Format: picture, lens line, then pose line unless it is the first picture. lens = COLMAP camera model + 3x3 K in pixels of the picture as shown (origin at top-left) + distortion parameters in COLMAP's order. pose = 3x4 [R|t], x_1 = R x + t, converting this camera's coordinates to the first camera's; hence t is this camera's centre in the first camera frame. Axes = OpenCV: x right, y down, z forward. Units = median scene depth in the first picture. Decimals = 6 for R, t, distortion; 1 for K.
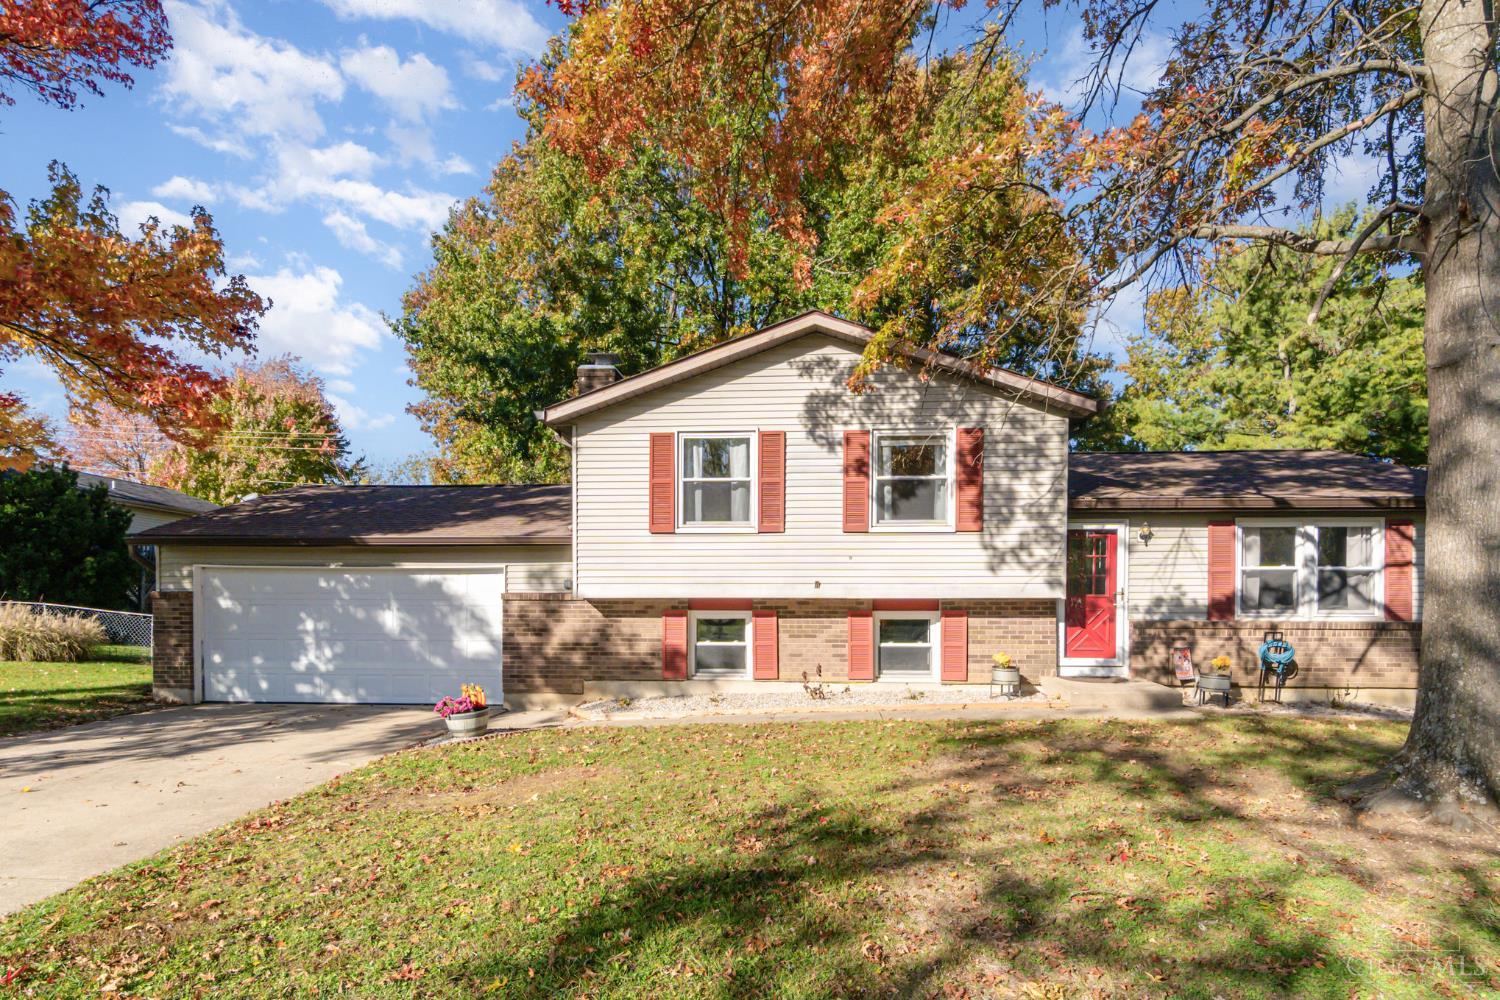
lens RADIAL K [[699.7, 0, 751.5], [0, 699.7, 562.2], [0, 0, 1]] dist [0.013168, -0.000082]
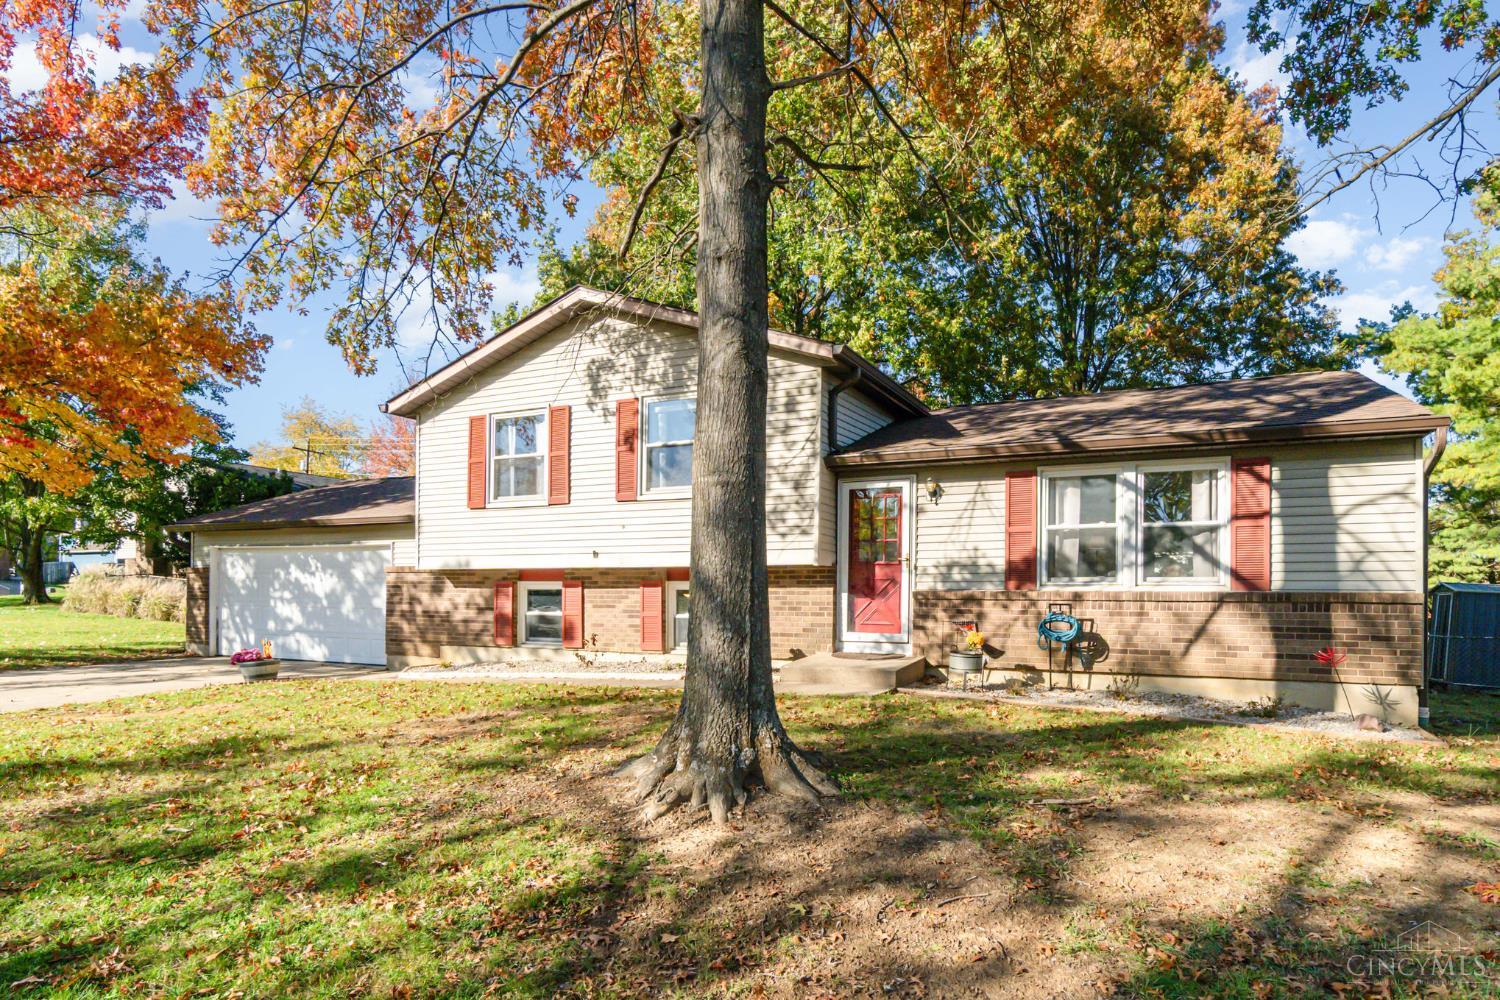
lens RADIAL K [[842.7, 0, 749.1], [0, 842.7, 516.7], [0, 0, 1]] dist [-0.001784, -0.000131]
pose [[0.929321, -0.031907, -0.367892, 0.735178], [0.029834, 0.999491, -0.011321, -0.002685], [0.368066, -0.000455, 0.929800, -0.047732]]
